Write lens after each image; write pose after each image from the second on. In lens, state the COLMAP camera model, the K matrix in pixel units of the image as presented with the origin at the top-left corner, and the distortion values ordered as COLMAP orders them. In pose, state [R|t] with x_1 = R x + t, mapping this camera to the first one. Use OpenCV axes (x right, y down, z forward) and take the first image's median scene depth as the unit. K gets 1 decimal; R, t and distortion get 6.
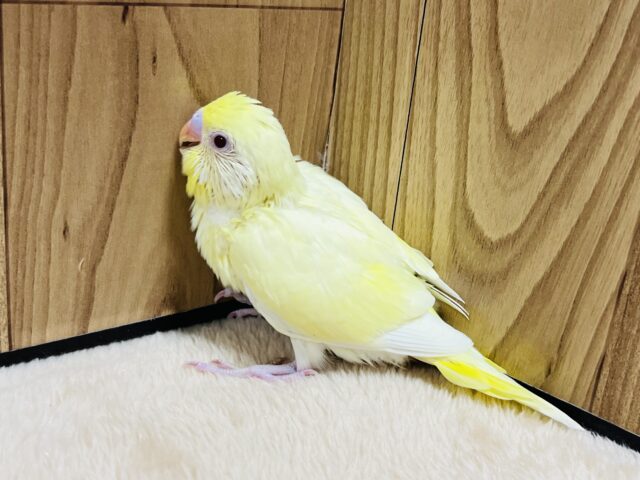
lens RADIAL K [[785.6, 0, 320.8], [0, 785.6, 247.1], [0, 0, 1]] dist [0.015509, -0.202710]
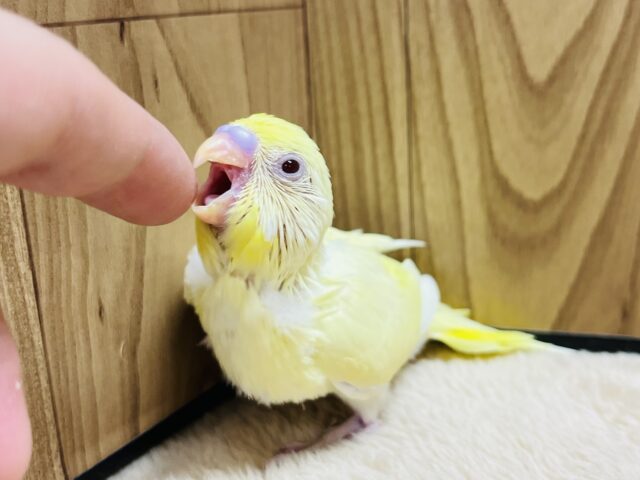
lens RADIAL K [[788.8, 0, 314.2], [0, 788.8, 237.0], [0, 0, 1]] dist [-0.012273, -0.146147]
pose [[0.924850, -0.254991, 0.282191, -0.333859], [0.280580, 0.958332, -0.053611, 0.010594], [-0.256763, 0.128759, 0.957859, 0.173304]]
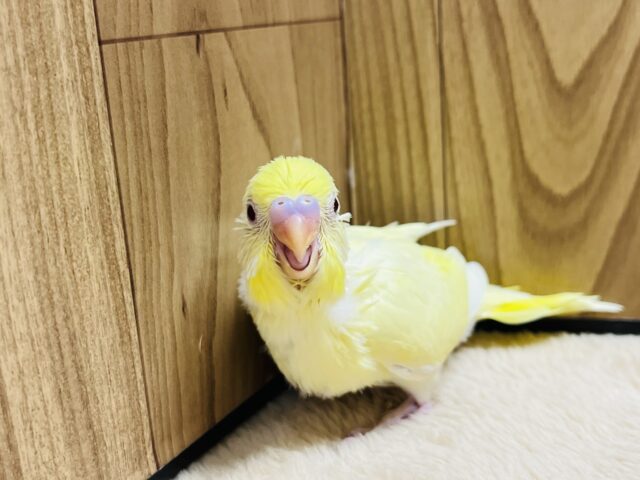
lens RADIAL K [[785.6, 0, 320.8], [0, 785.6, 247.1], [0, 0, 1]] dist [0.015509, -0.202710]
pose [[0.901214, -0.281559, 0.329450, -0.456416], [0.311574, 0.949338, -0.040978, -0.001389], [-0.301222, 0.139578, 0.943283, 0.149369]]
